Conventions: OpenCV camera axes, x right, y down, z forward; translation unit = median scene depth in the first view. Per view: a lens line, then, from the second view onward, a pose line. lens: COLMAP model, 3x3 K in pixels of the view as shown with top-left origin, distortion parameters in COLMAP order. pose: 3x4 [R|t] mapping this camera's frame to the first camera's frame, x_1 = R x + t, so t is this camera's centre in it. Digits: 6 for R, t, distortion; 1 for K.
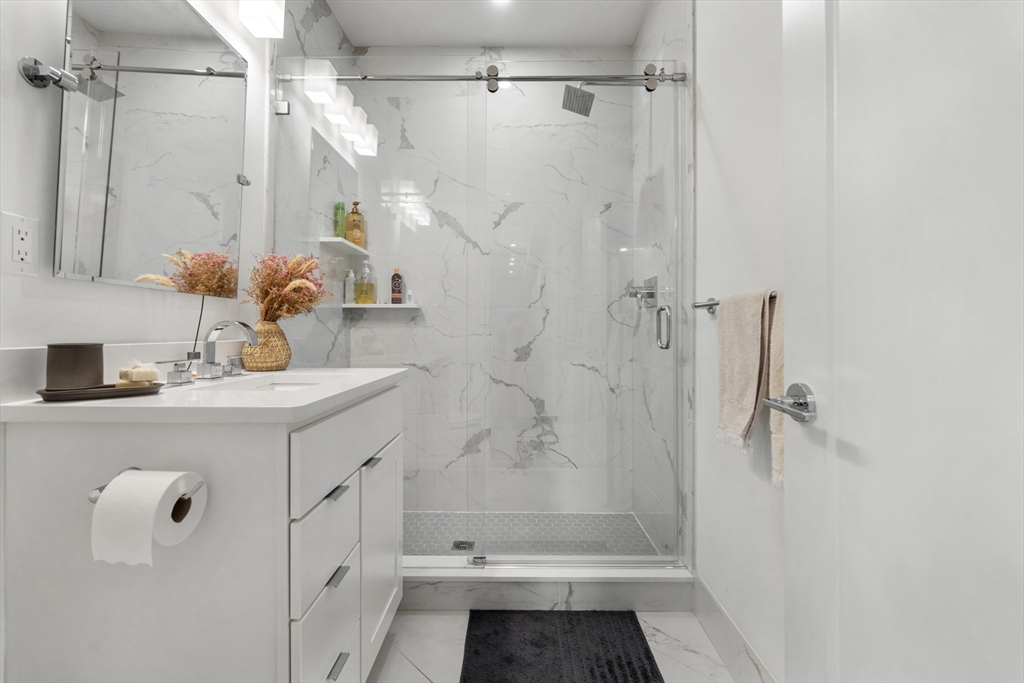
lens RADIAL K [[454.2, 0, 512.7], [0, 454.2, 327.8], [0, 0, 1]] dist [-0.001797, 0.000315]
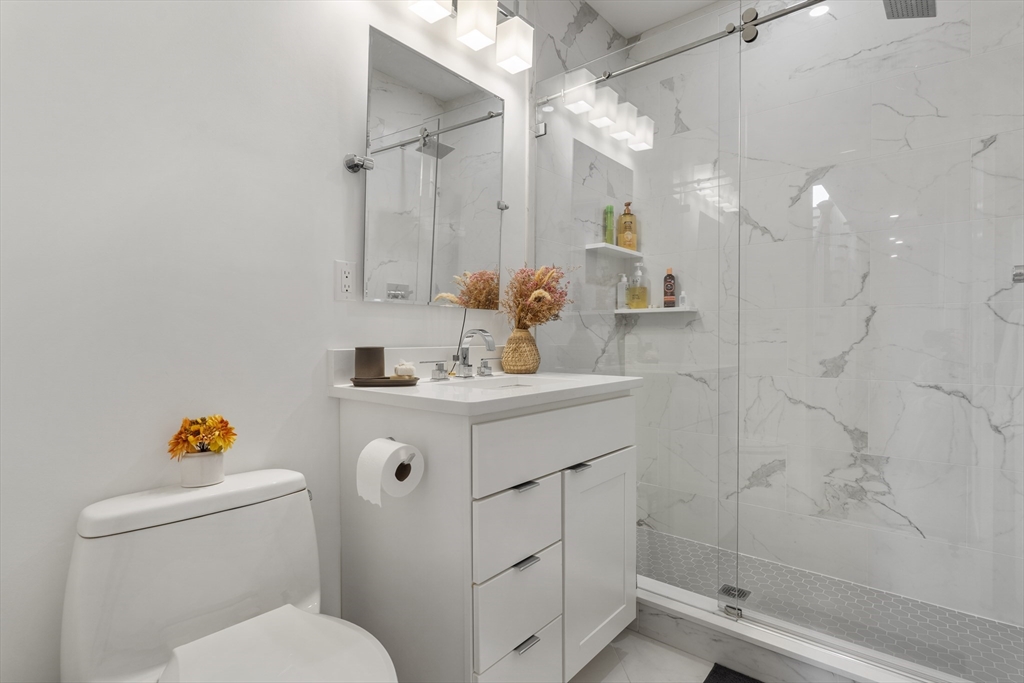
lens RADIAL K [[504.7, 0, 512.0], [0, 504.7, 341.5], [0, 0, 1]] dist [0.001312, -0.000033]
pose [[0.772455, 0.002828, -0.635063, 0.160283], [0.007115, 0.999889, 0.013107, -0.000144], [0.635030, -0.014643, 0.772349, 0.021899]]
